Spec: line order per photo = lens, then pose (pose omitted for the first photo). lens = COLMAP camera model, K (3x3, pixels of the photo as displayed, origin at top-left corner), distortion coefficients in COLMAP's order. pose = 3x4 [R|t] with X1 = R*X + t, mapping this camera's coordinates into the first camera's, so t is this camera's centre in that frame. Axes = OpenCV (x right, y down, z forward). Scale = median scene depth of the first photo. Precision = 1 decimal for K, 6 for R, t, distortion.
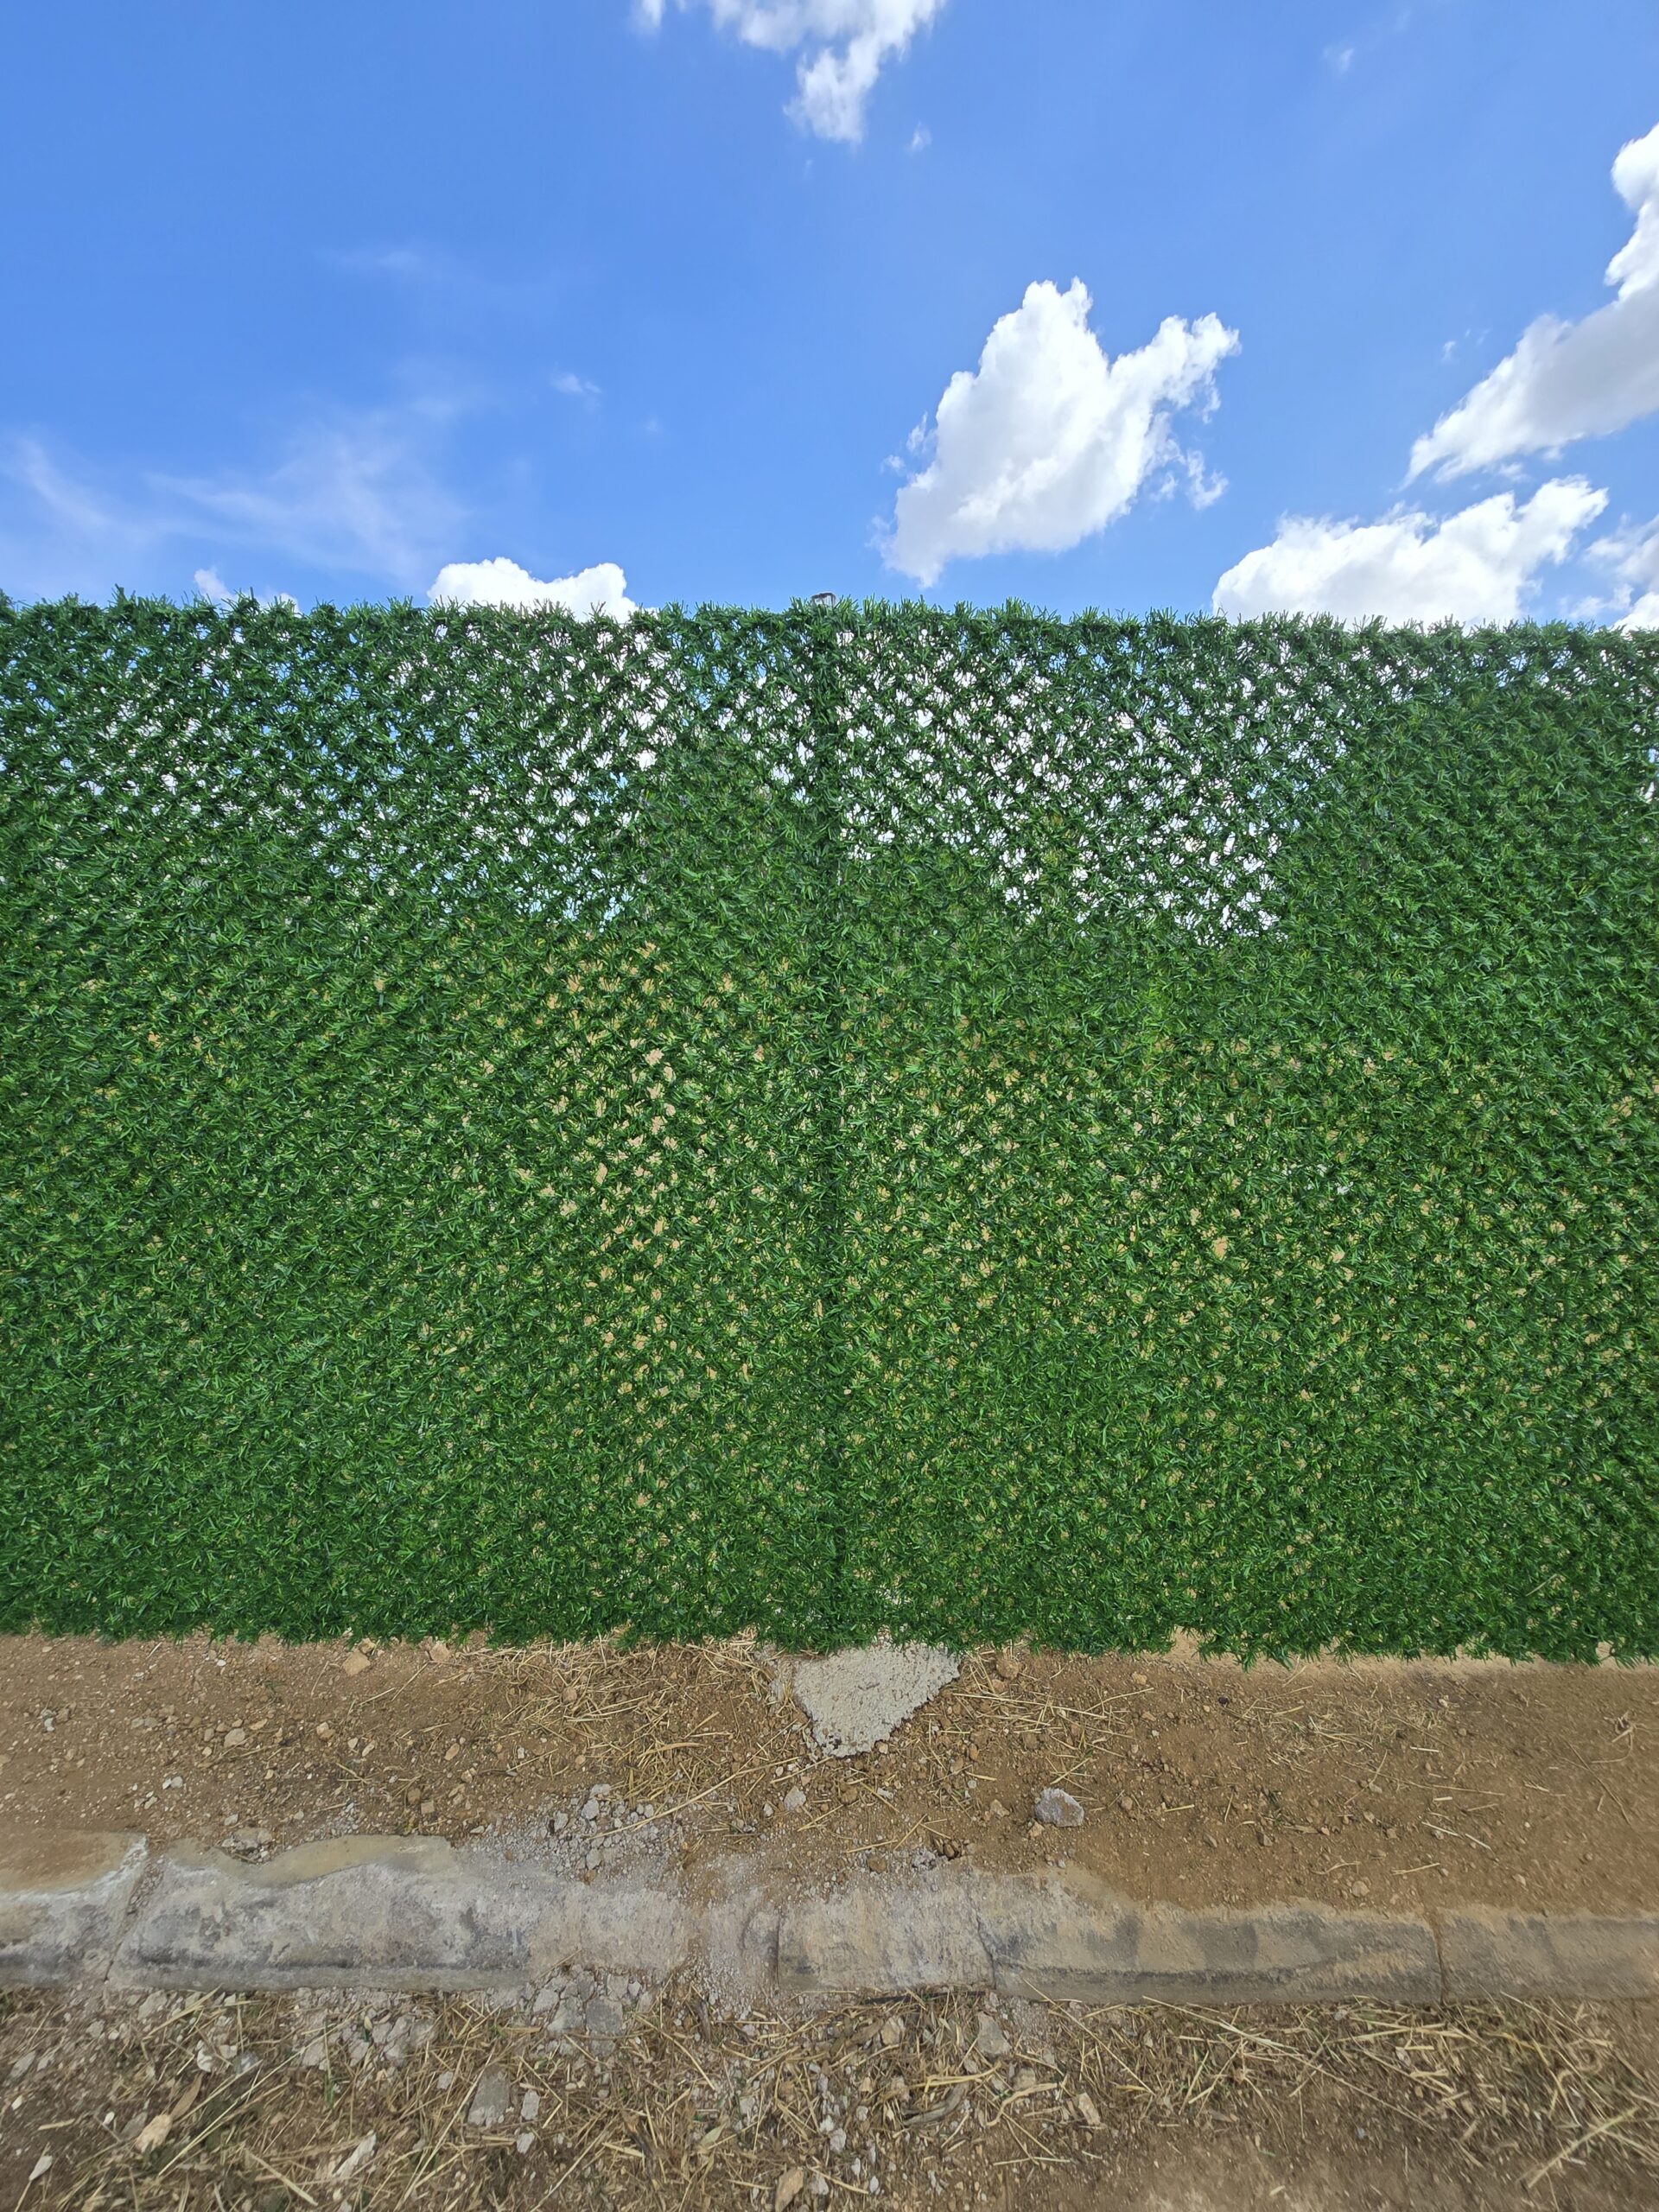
lens RADIAL K [[909.9, 0, 830.9], [0, 909.9, 1103.9], [0, 0, 1]] dist [-0.000959, 0.003652]
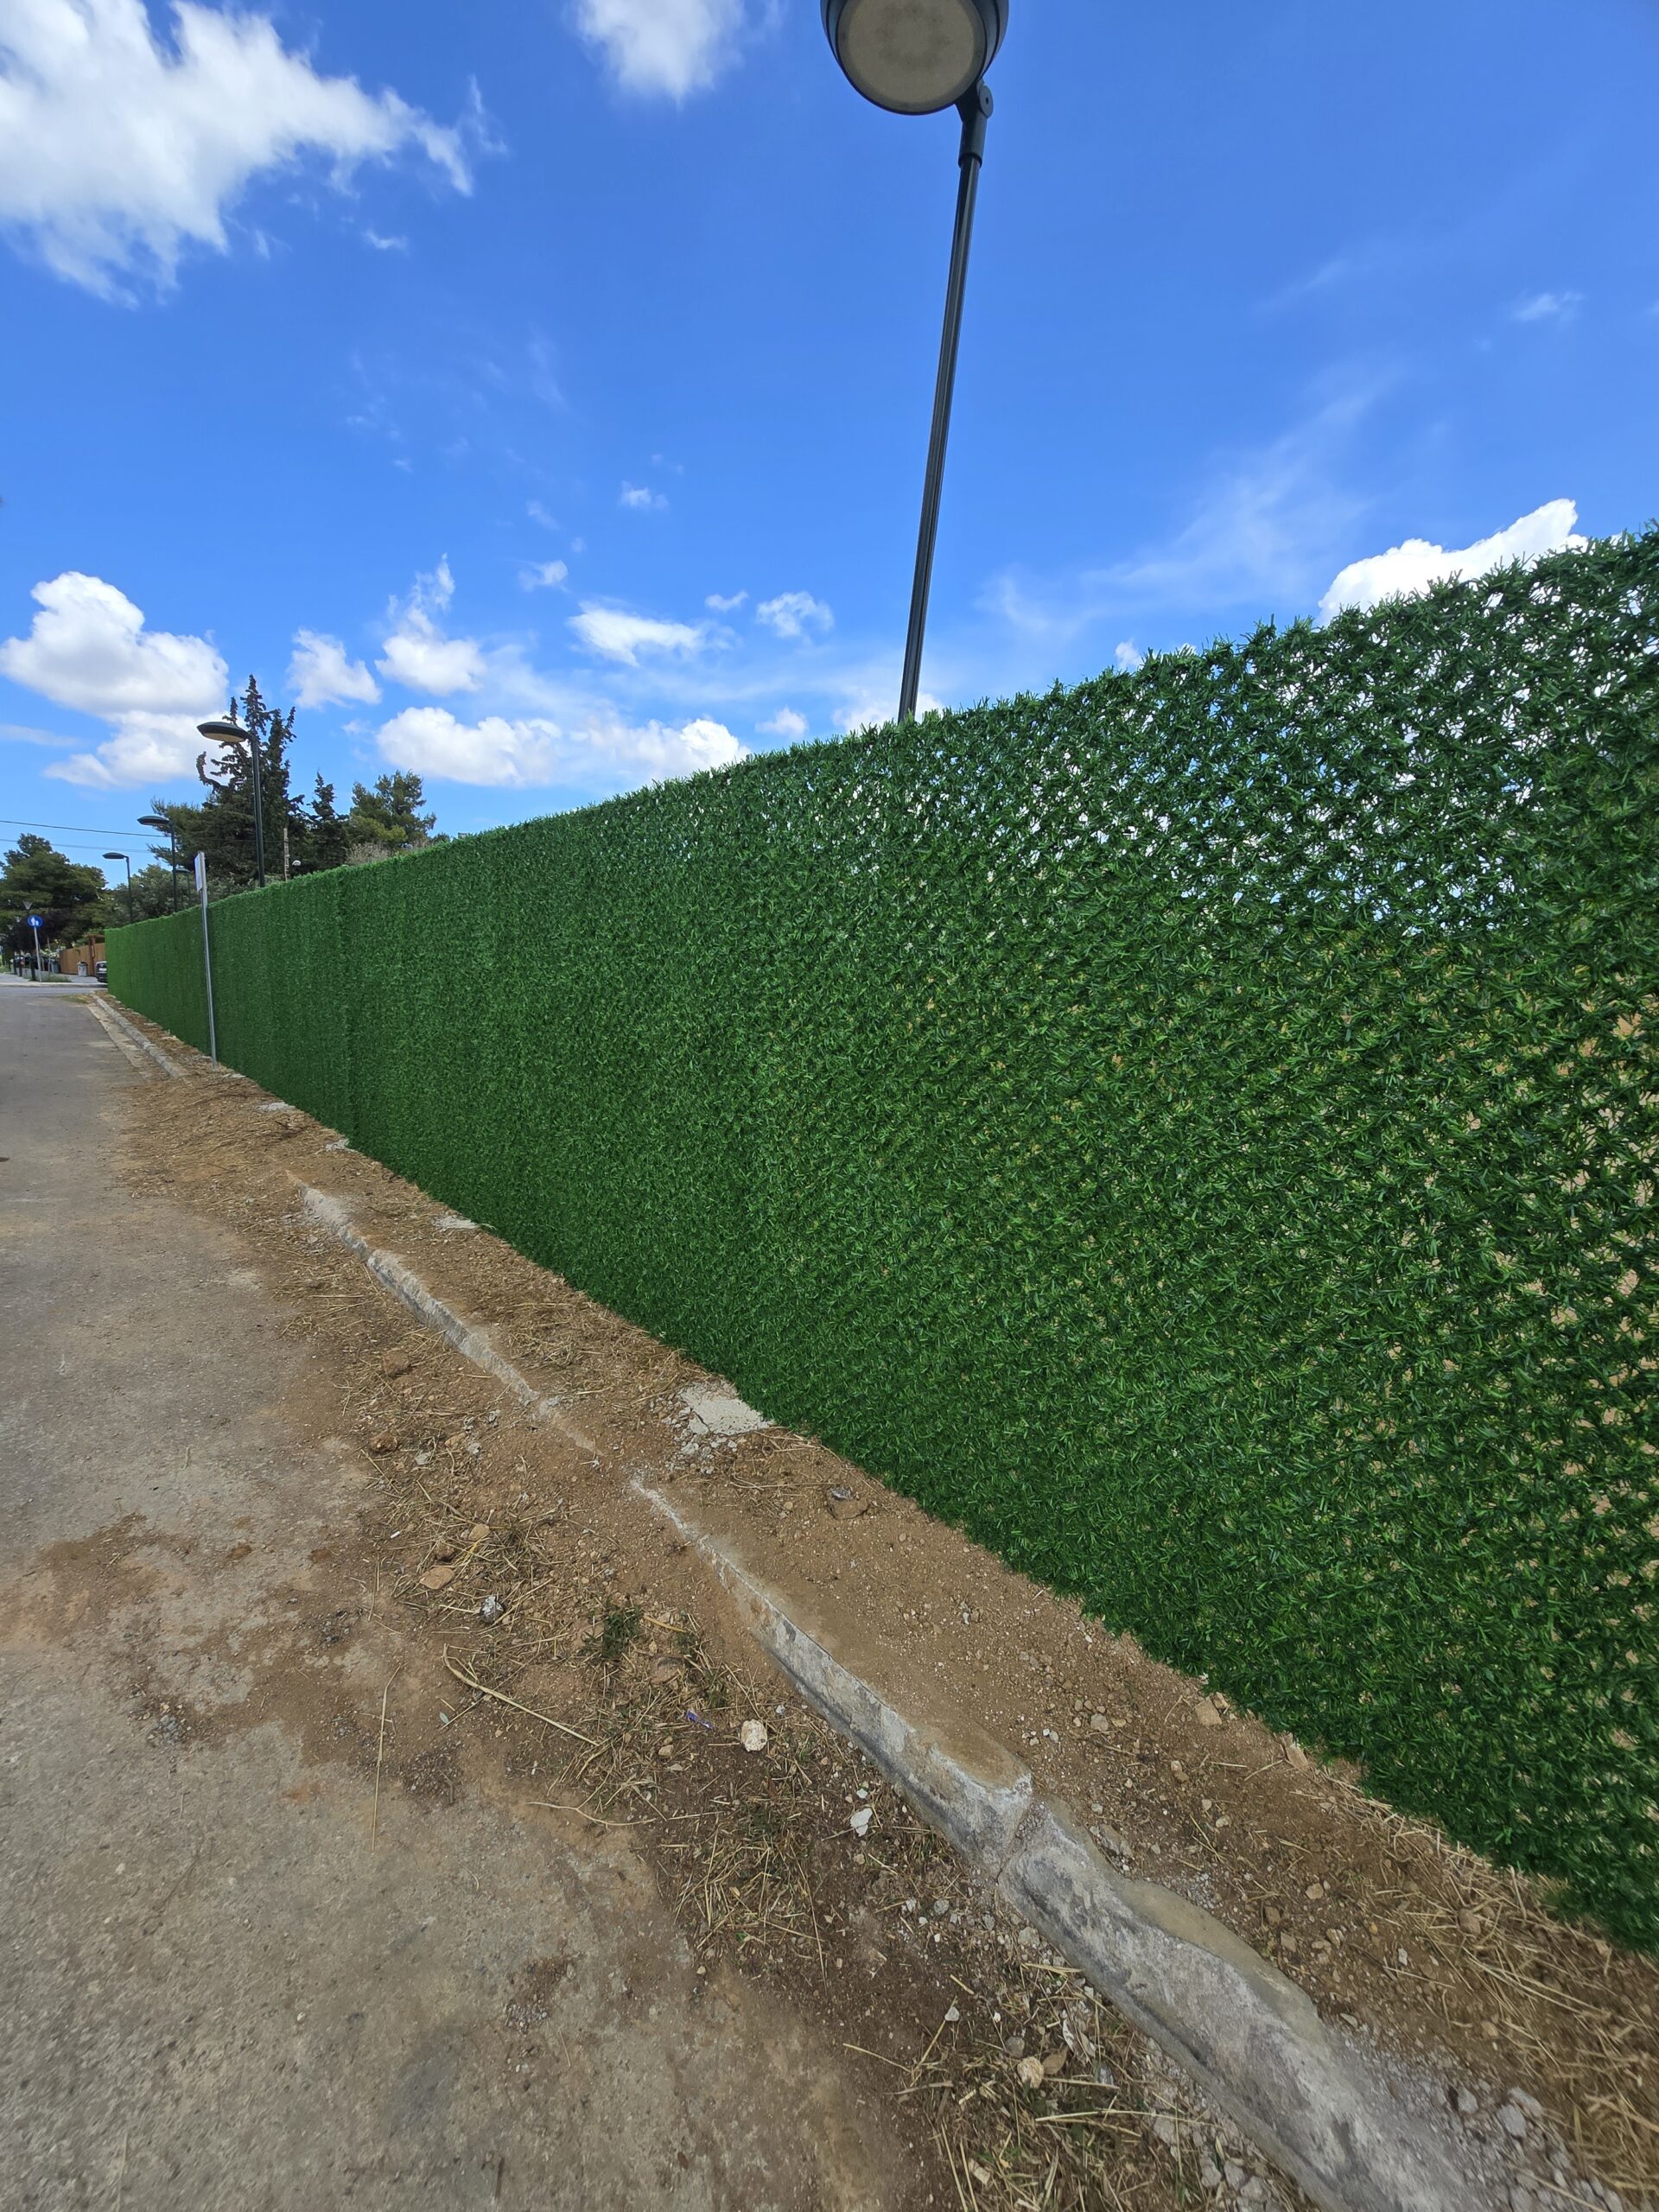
lens RADIAL K [[909.9, 0, 848.3], [0, 909.9, 1098.2], [0, 0, 1]] dist [-0.000959, 0.003652]
pose [[0.668956, 0.099252, -0.736646, -0.153031], [-0.115046, 0.992928, 0.029308, -0.021385], [0.734345, 0.065142, 0.675643, 0.029522]]
